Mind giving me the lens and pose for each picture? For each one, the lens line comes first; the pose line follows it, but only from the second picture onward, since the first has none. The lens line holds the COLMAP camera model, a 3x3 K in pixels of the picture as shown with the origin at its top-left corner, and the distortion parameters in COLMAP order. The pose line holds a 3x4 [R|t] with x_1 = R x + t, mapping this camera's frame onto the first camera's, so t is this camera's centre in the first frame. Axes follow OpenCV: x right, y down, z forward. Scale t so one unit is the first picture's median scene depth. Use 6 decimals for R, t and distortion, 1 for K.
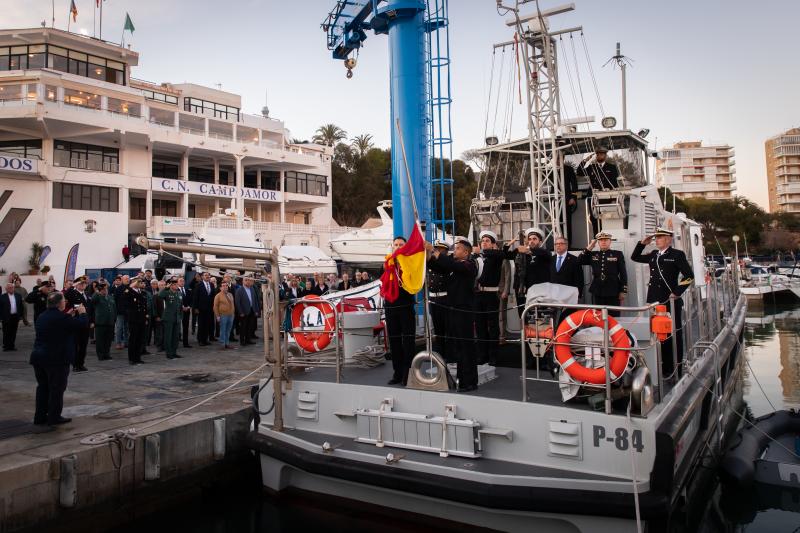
lens RADIAL K [[635.2, 0, 391.2], [0, 635.2, 220.4], [0, 0, 1]] dist [0.008326, 0.000820]
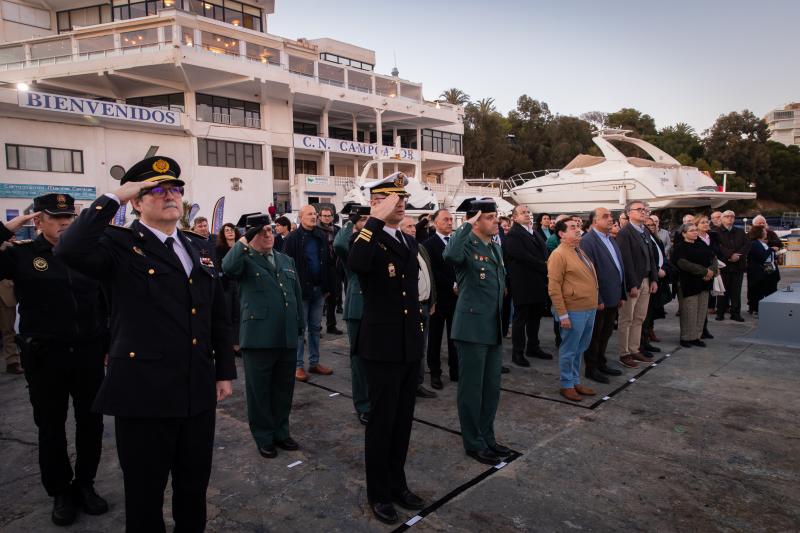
lens RADIAL K [[534.3, 0, 398.7], [0, 534.3, 267.2], [0, 0, 1]] dist [0.011112, -0.000183]
pose [[0.988166, 0.006694, -0.153240, -0.084829], [0.014704, 0.990312, 0.138076, 0.021959], [0.152679, -0.138695, 0.978495, 0.184277]]
